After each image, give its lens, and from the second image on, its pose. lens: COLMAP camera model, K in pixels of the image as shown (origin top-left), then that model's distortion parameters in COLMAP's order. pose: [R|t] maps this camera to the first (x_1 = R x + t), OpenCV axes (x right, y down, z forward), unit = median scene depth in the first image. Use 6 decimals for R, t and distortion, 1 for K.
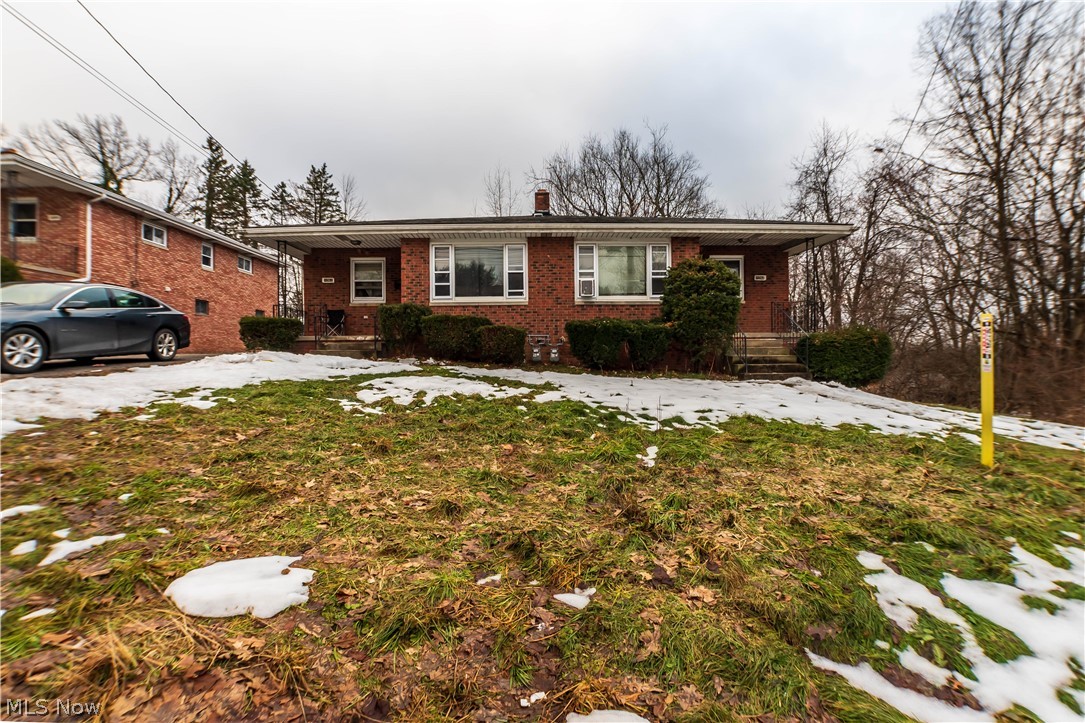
lens RADIAL K [[488.6, 0, 545.7], [0, 488.6, 360.0], [0, 0, 1]] dist [-0.034261, 0.001004]
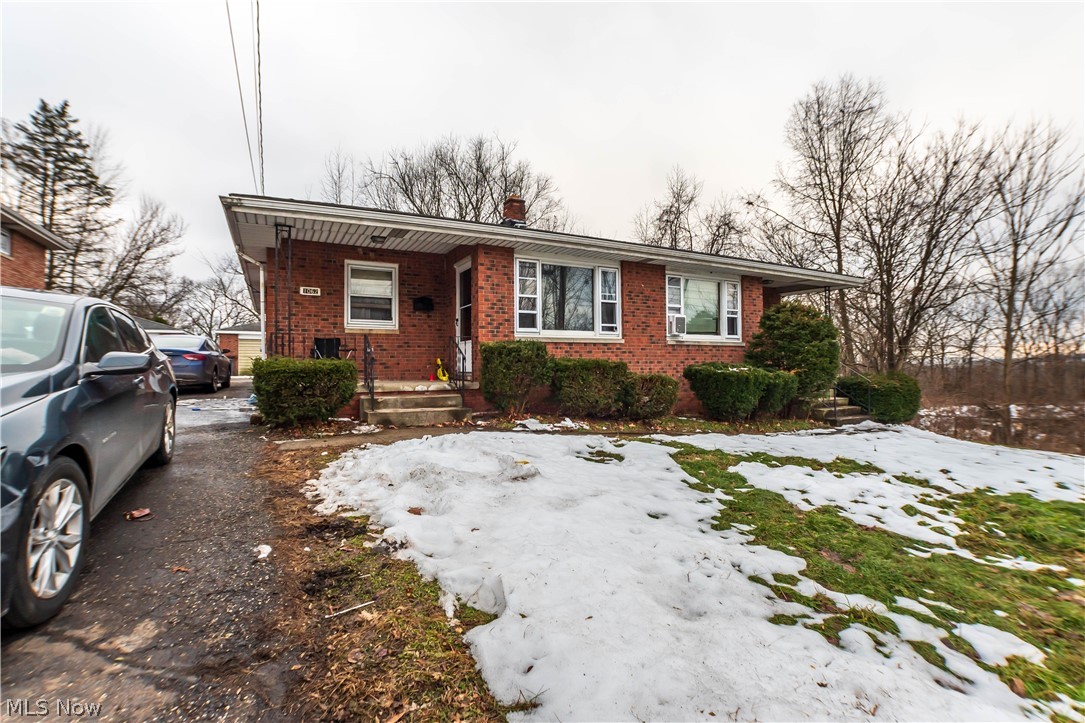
lens RADIAL K [[488.6, 0, 540.6], [0, 488.6, 362.9], [0, 0, 1]] dist [-0.034261, 0.001004]
pose [[0.892650, 0.003561, 0.450737, -0.523598], [0.002081, 0.999926, -0.012022, -0.069520], [-0.450746, 0.011669, 0.892576, 0.329780]]
